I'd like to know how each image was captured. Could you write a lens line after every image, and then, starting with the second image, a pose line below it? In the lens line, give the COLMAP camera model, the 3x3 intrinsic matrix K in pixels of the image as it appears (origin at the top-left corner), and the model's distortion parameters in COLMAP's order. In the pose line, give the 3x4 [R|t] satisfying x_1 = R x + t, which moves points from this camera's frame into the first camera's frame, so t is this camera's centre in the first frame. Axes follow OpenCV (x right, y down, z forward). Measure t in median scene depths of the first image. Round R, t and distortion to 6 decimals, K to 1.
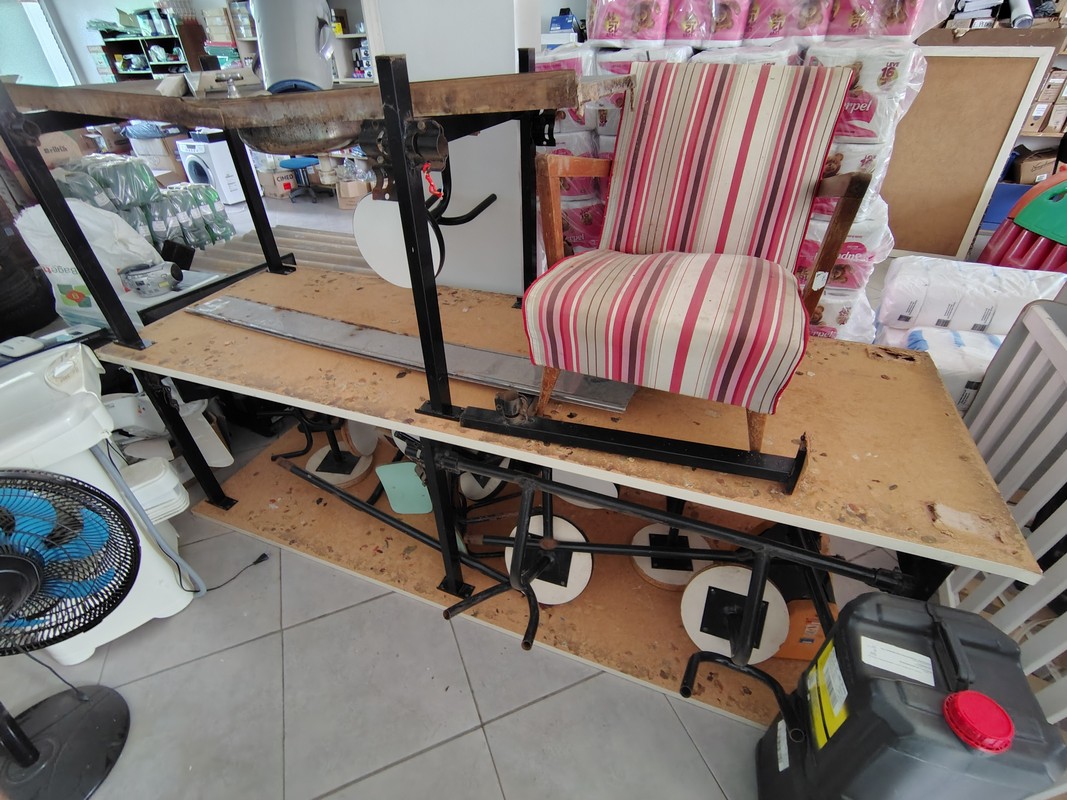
lens RADIAL K [[506.3, 0, 530.0], [0, 506.3, 410.2], [0, 0, 1]] dist [-0.017442, 0.015401]
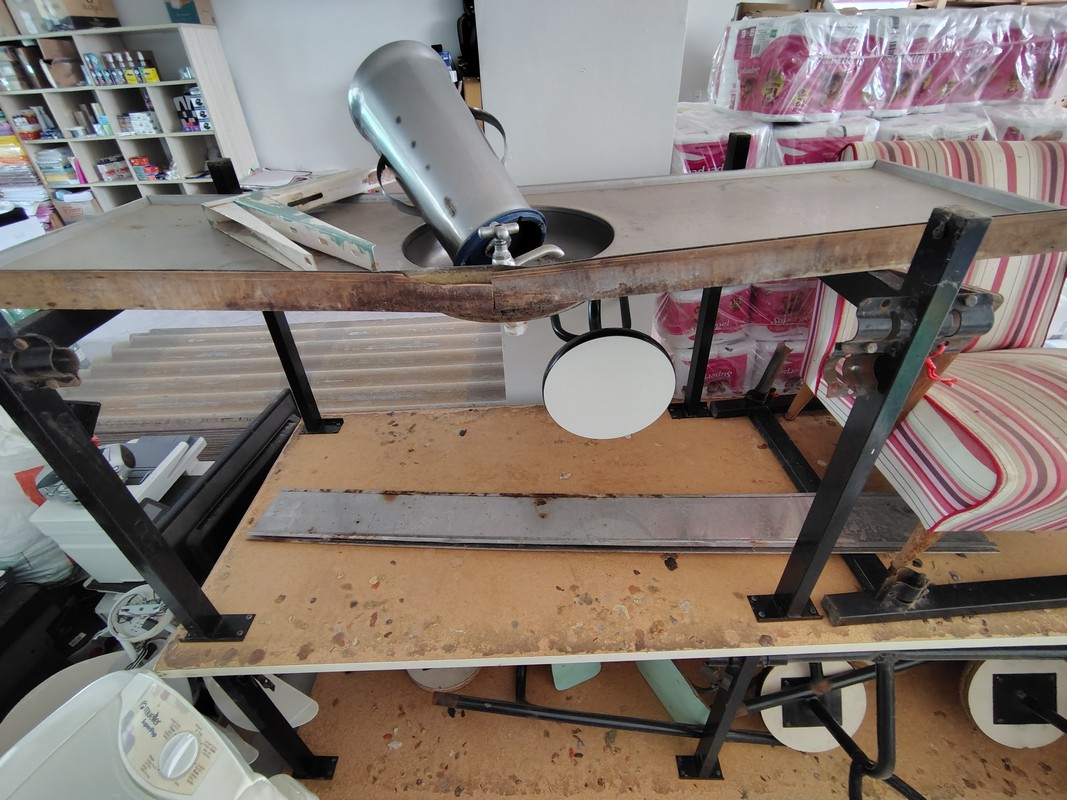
lens RADIAL K [[499.5, 0, 532.0], [0, 499.5, 408.6], [0, 0, 1]] dist [-0.013191, 0.009084]
pose [[0.930527, -0.228438, 0.286244, -0.542668], [0.235839, 0.971752, 0.008839, -0.312403], [-0.280177, 0.059283, 0.958116, 0.293465]]
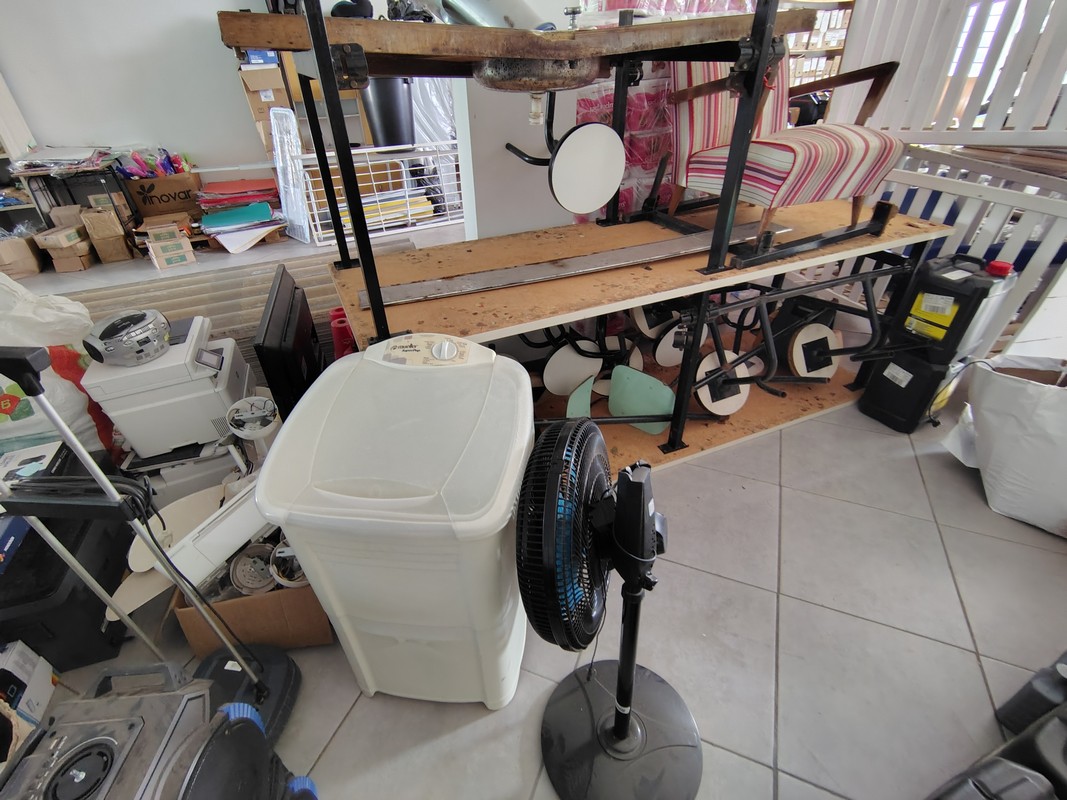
lens RADIAL K [[499.9, 0, 531.3], [0, 499.9, 409.8], [0, 0, 1]] dist [-0.010338, 0.001356]
pose [[0.703984, -0.411354, 0.578960, -1.162027], [0.428575, 0.896087, 0.115550, -0.021365], [-0.566331, 0.166782, 0.807127, 0.209067]]
